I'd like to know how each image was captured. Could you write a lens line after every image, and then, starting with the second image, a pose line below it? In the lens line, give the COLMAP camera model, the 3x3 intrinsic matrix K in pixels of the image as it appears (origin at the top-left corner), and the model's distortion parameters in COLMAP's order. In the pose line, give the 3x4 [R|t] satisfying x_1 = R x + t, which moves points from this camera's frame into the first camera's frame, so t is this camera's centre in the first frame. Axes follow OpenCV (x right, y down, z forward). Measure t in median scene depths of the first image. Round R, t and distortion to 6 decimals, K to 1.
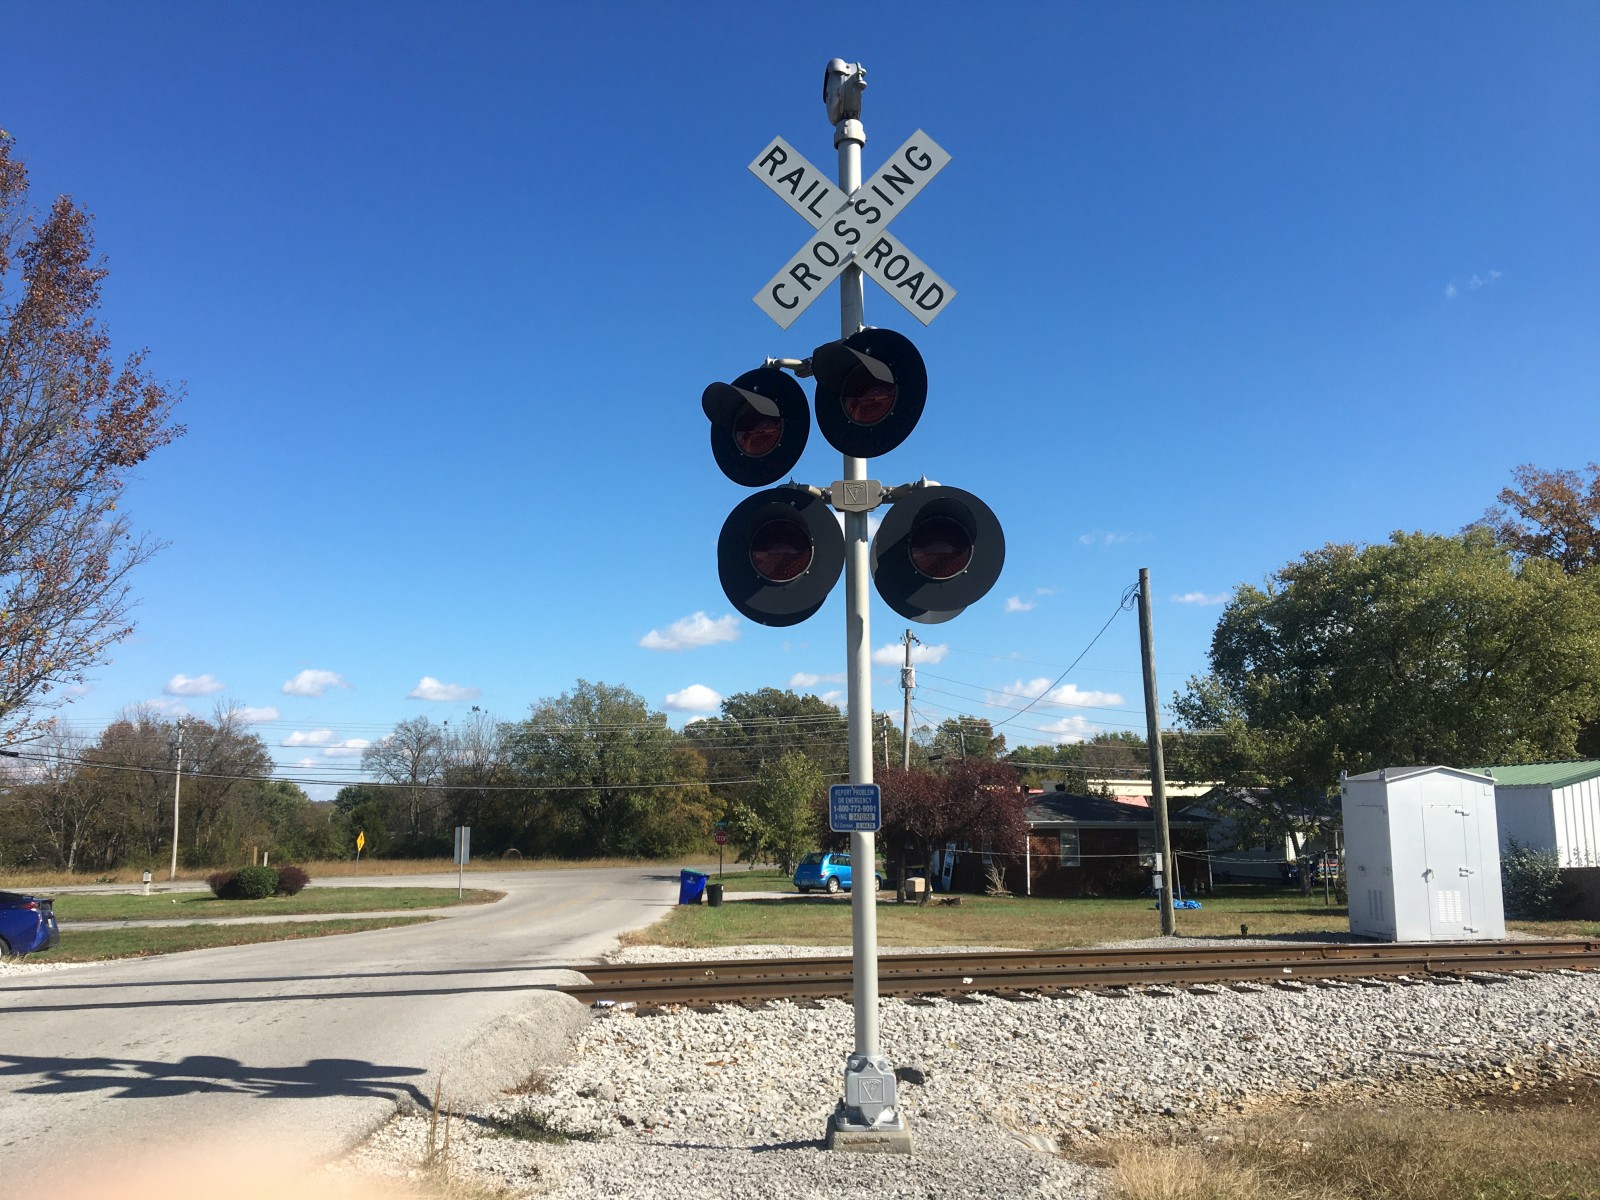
lens RADIAL K [[1340.8, 0, 795.2], [0, 1340.8, 598.1], [0, 0, 1]] dist [0.110386, -0.213373]
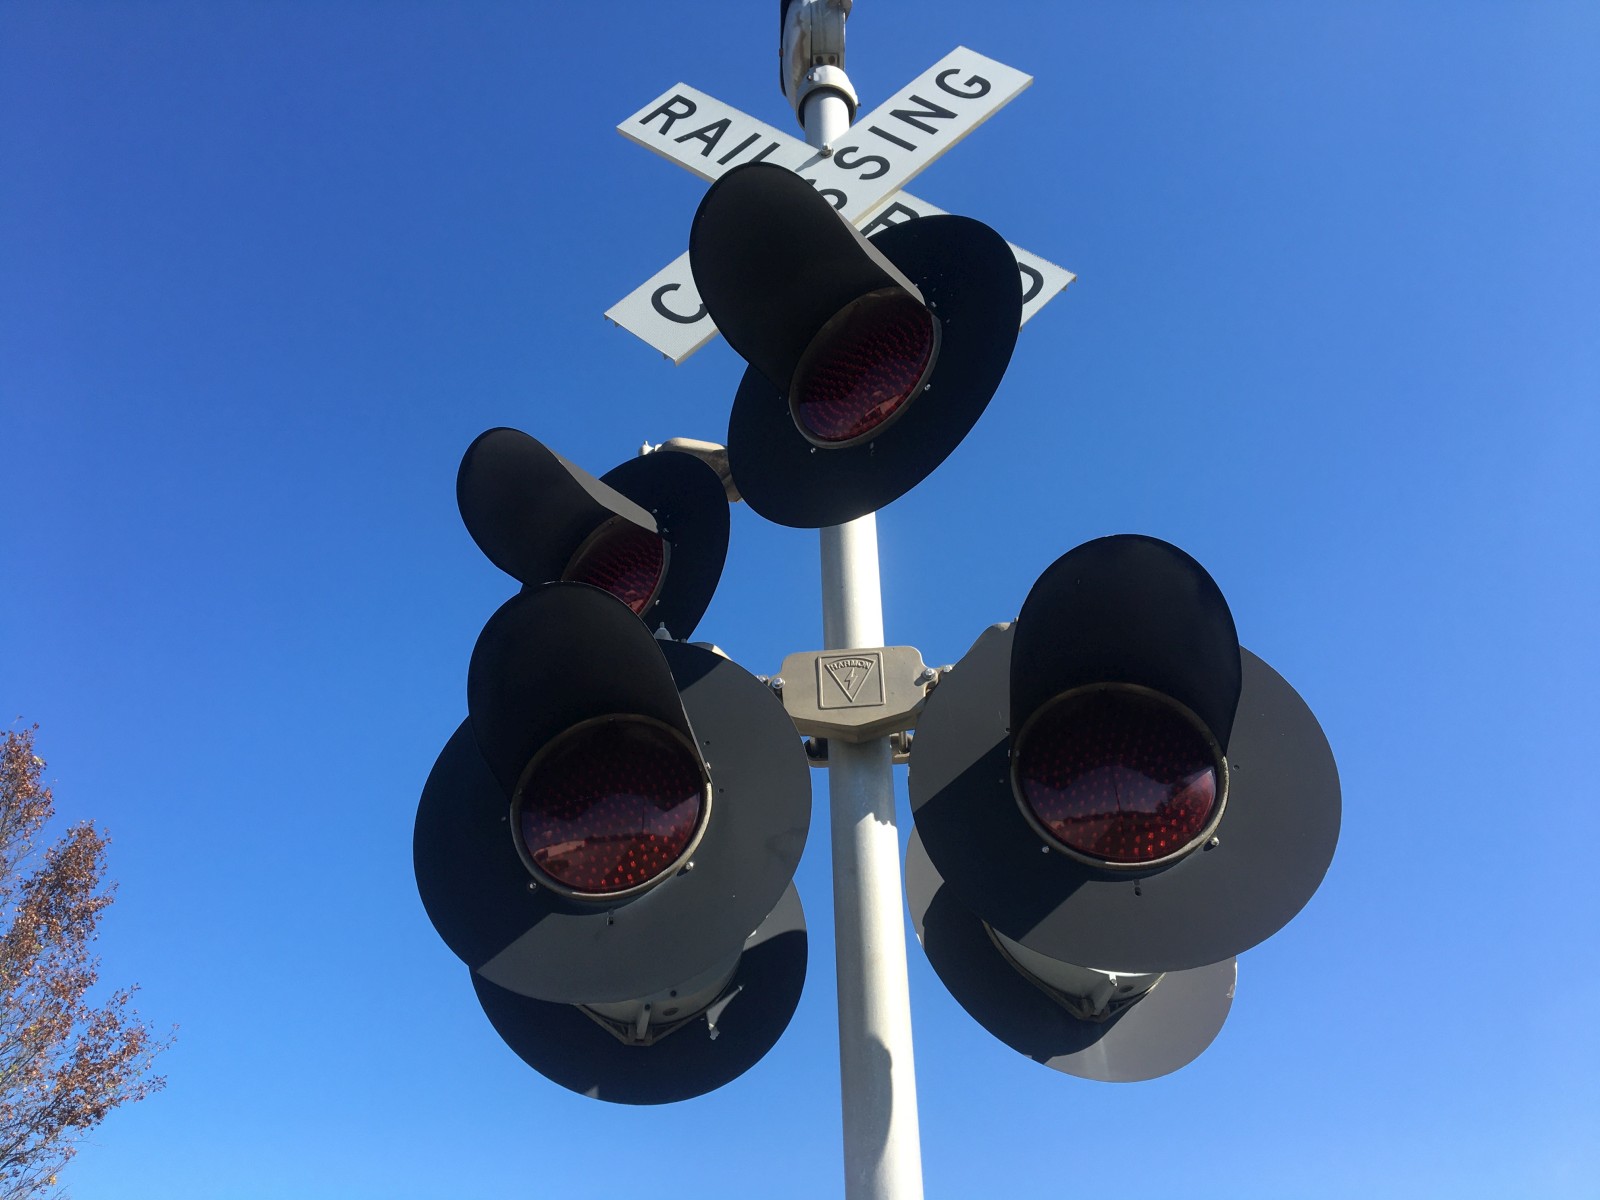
lens RADIAL K [[1349.2, 0, 779.4], [0, 1349.2, 604.3], [0, 0, 1]] dist [0.050797, -0.078199]
pose [[0.995646, -0.054878, -0.075349, 0.014299], [0.013063, 0.882497, -0.470136, 0.018975], [0.092296, 0.467105, 0.879372, 0.179814]]
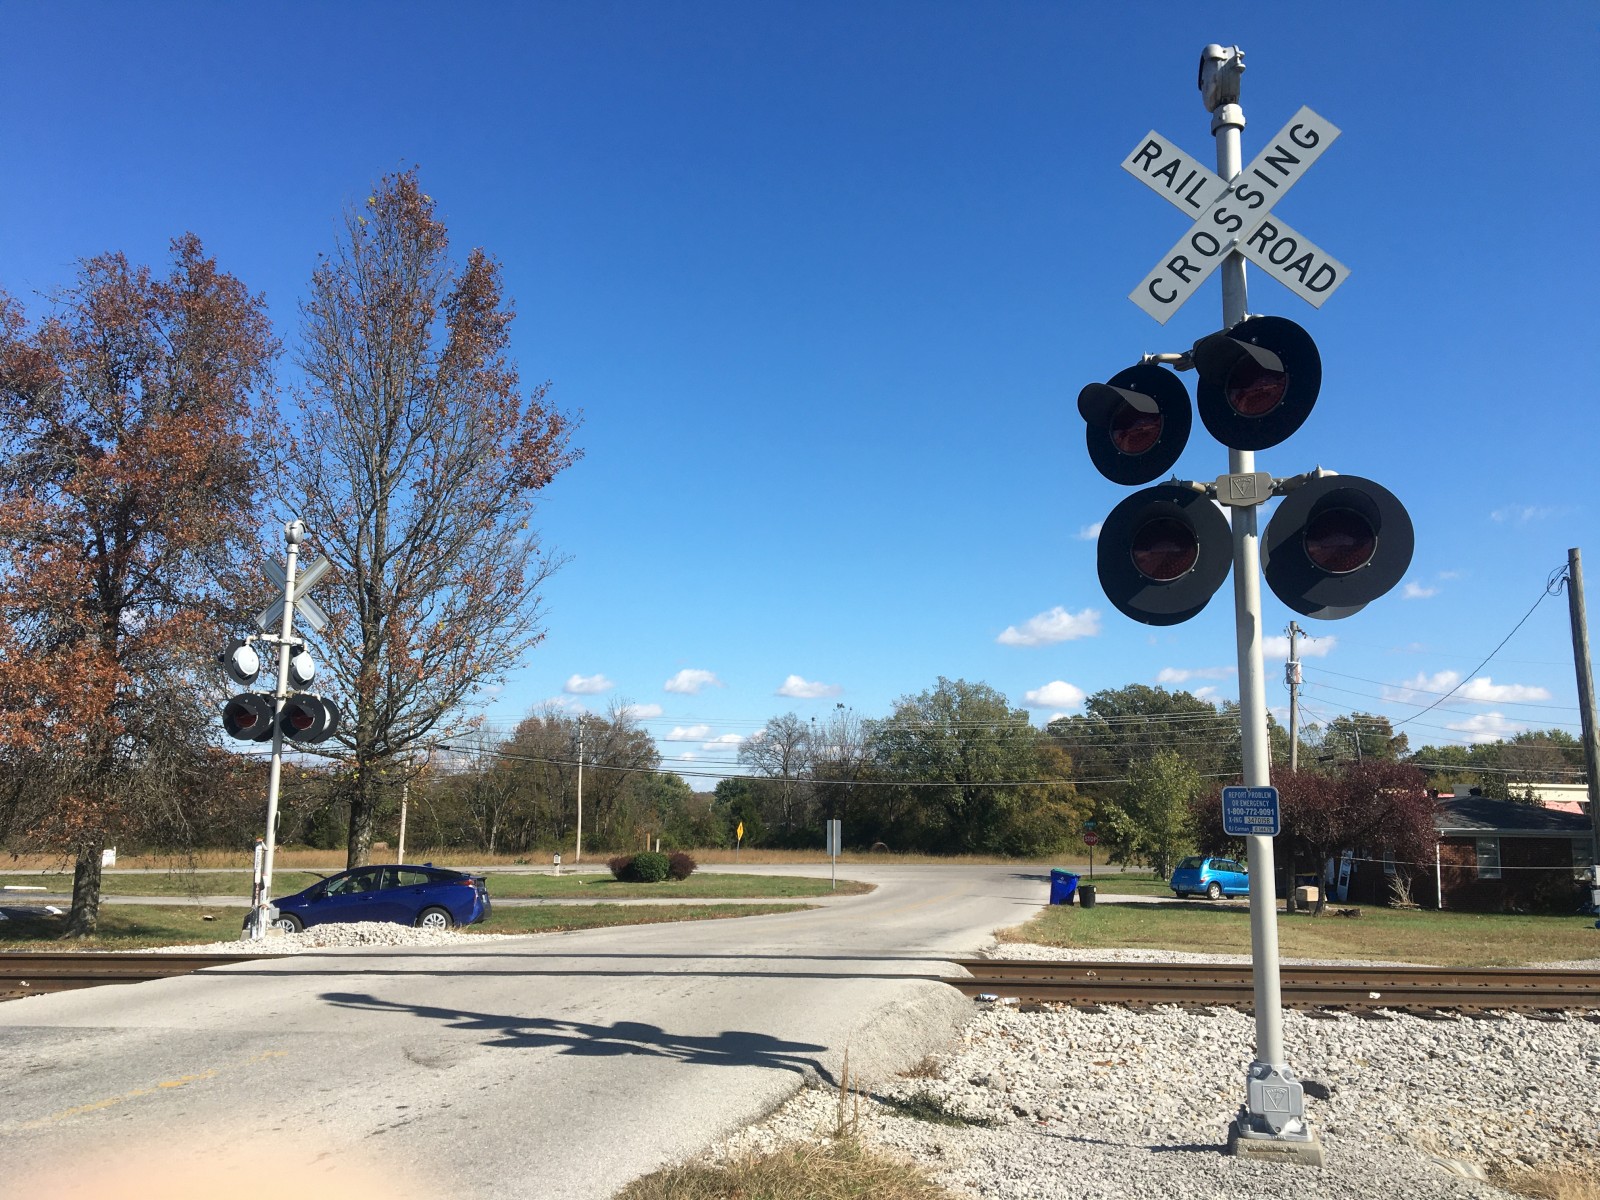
lens RADIAL K [[1349.2, 0, 779.4], [0, 1349.2, 604.3], [0, 0, 1]] dist [0.050797, -0.078199]
pose [[0.962184, -0.024022, -0.271339, -0.003707], [0.025977, 0.999656, 0.003614, -0.001555], [0.271159, -0.010526, 0.962477, -0.009255]]
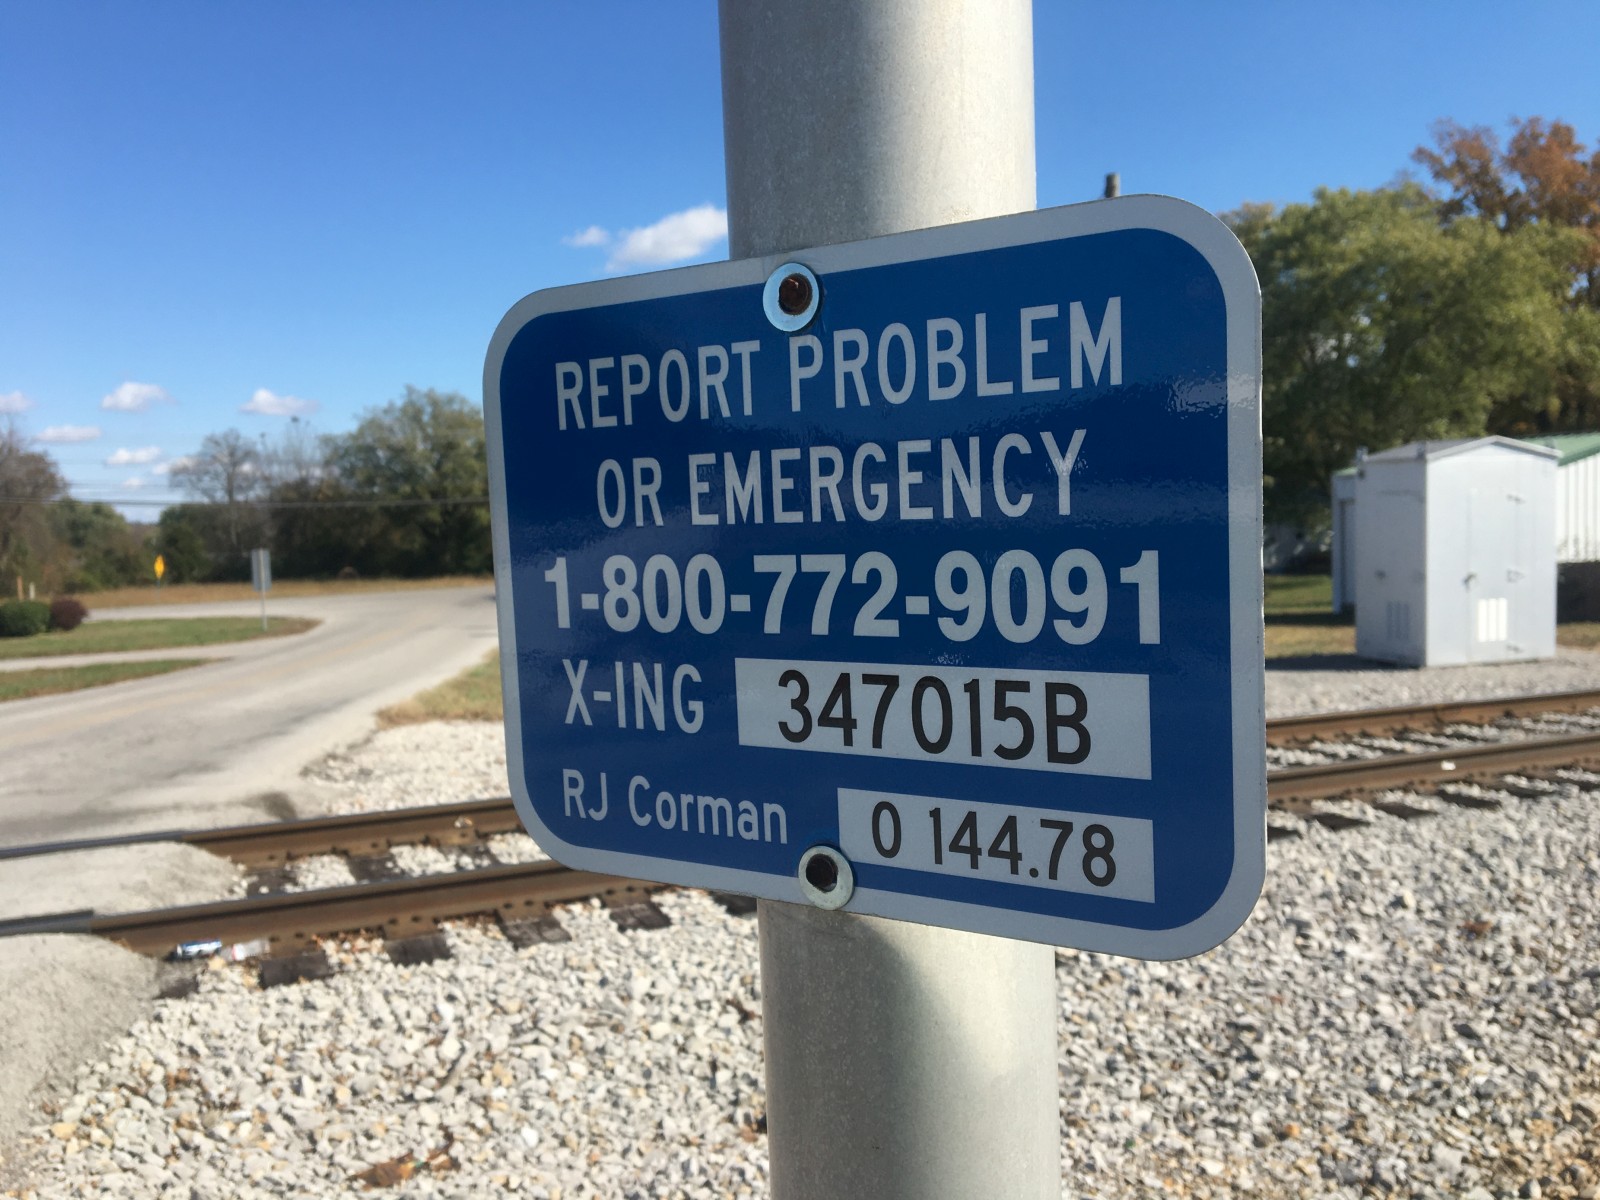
lens RADIAL K [[1340.8, 0, 795.2], [0, 1340.8, 598.1], [0, 0, 1]] dist [0.110386, -0.213373]
pose [[0.994222, -0.034006, 0.101813, 0.009798], [0.011471, 0.976720, 0.214210, 0.038479], [-0.106727, -0.211804, 0.971467, 0.253626]]
